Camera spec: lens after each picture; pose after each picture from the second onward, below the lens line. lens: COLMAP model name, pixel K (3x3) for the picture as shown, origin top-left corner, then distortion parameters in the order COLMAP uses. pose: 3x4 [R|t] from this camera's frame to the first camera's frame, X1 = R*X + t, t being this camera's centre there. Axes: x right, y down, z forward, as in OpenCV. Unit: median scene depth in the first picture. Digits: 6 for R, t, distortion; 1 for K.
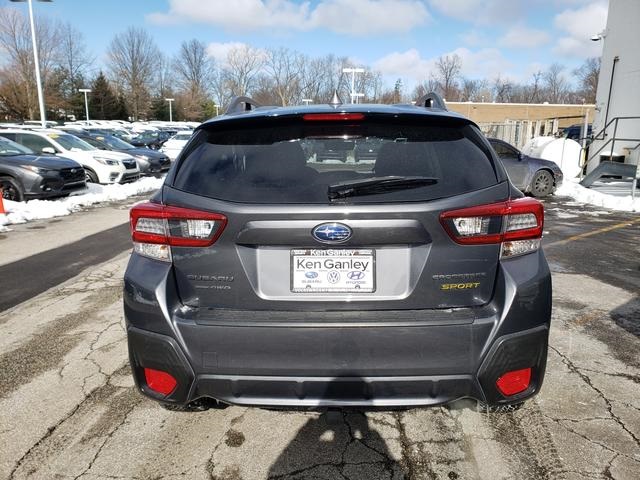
lens RADIAL K [[502.5, 0, 328.6], [0, 502.5, 244.6], [0, 0, 1]] dist [-0.012929, 0.028258]
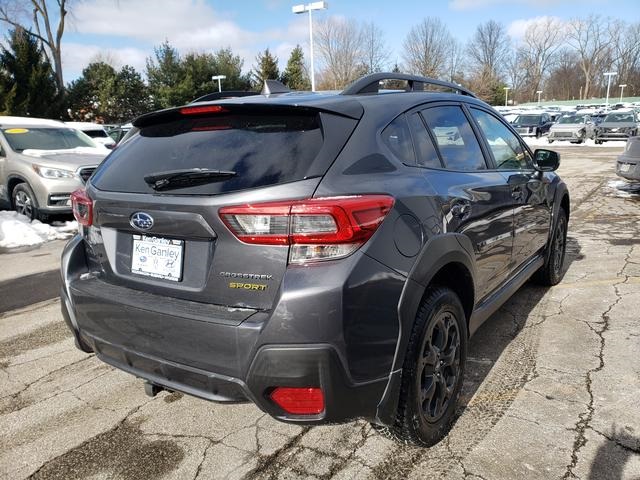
lens RADIAL K [[502.5, 0, 331.5], [0, 502.5, 246.4], [0, 0, 1]] dist [-0.012929, 0.028258]
pose [[0.854813, 0.086837, -0.511619, 0.119017], [-0.070521, 0.996192, 0.051258, -0.007082], [0.514122, -0.007736, 0.857682, 0.036844]]
